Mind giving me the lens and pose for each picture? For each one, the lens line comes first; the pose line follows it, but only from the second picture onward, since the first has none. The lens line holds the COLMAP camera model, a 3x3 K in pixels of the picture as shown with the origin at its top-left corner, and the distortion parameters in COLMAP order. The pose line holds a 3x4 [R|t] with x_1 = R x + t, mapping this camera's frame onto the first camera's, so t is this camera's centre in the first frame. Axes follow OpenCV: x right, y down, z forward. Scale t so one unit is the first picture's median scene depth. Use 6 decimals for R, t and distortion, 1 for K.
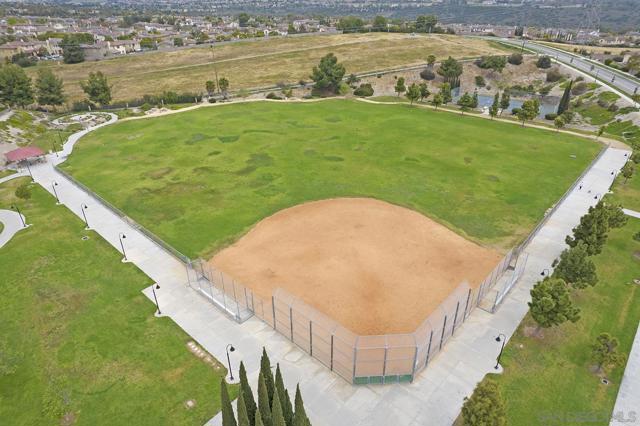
lens RADIAL K [[410.8, 0, 320.0], [0, 410.8, 214.3], [0, 0, 1]] dist [-0.057828, 0.044812]
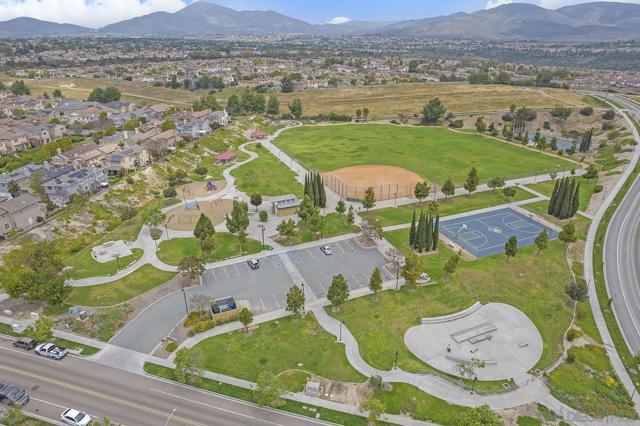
lens RADIAL K [[410.8, 0, 318.8], [0, 410.8, 214.8], [0, 0, 1]] dist [-0.057828, 0.044812]
pose [[0.903991, 0.174608, -0.390273, 0.298753], [-0.204338, 0.978251, -0.035639, 0.176783], [0.375562, 0.111965, 0.920009, -0.519181]]
